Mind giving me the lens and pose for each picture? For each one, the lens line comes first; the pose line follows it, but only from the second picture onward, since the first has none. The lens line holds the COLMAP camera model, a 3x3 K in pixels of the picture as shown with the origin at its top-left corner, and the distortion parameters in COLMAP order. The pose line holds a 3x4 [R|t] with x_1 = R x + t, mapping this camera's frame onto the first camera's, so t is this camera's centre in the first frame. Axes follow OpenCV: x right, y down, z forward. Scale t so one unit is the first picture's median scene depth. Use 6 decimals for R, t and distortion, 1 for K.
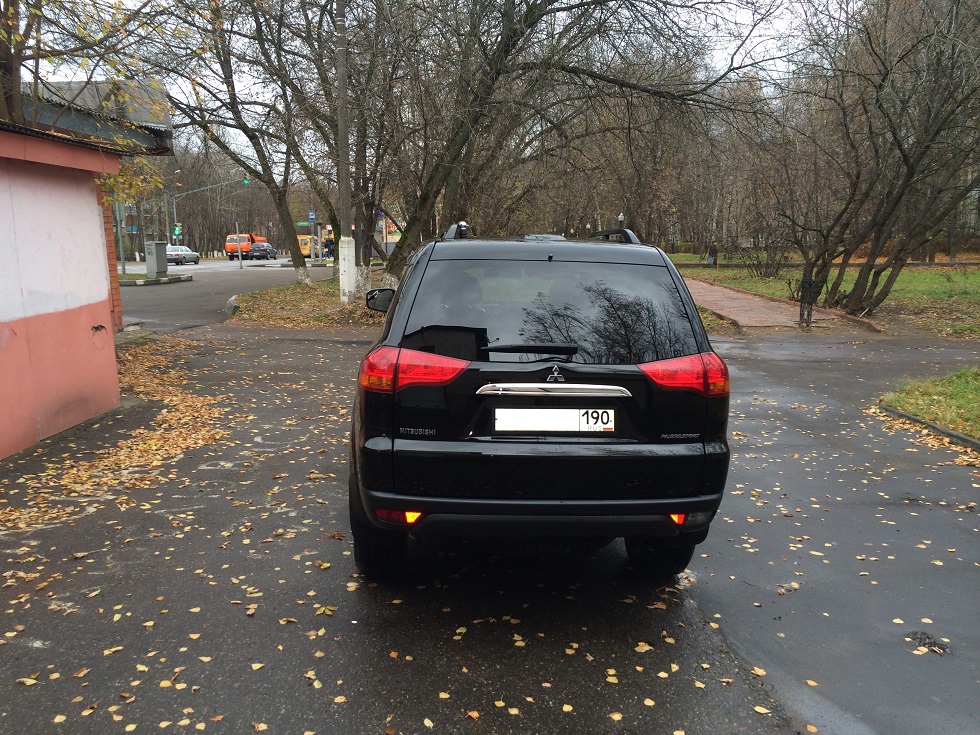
lens RADIAL K [[832.1, 0, 491.3], [0, 832.1, 351.9], [0, 0, 1]] dist [0.084231, -0.108382]
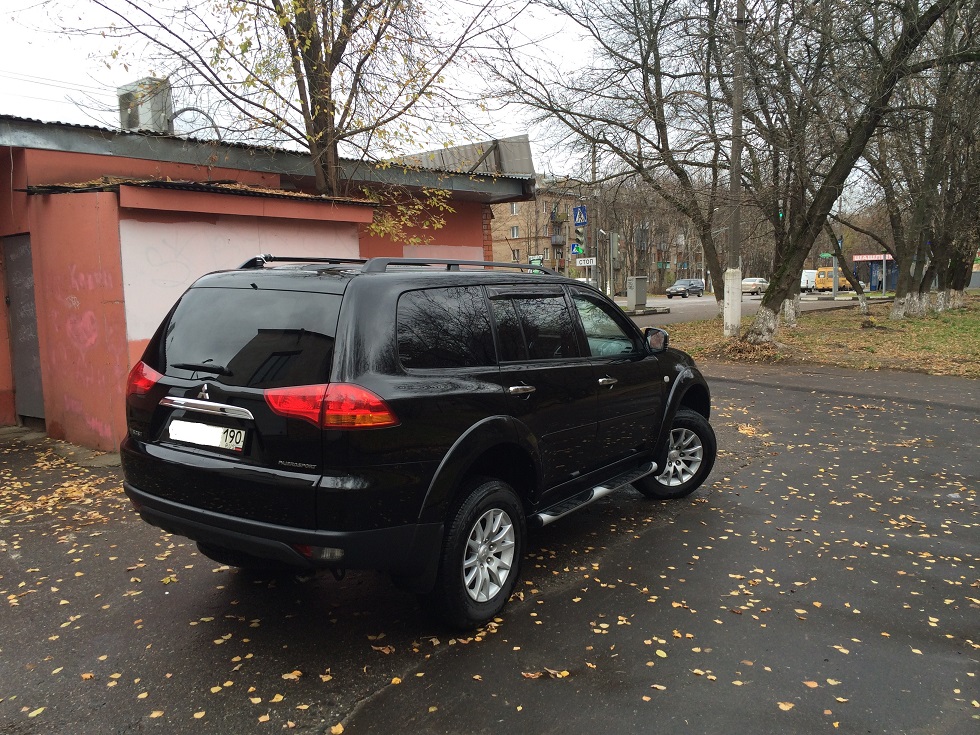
lens RADIAL K [[832.1, 0, 491.3], [0, 832.1, 351.9], [0, 0, 1]] dist [0.084231, -0.108382]
pose [[0.797655, 0.044639, -0.601459, 1.015694], [-0.068700, 0.997491, -0.017079, -0.032035], [0.599188, 0.054944, 0.798721, 0.344106]]
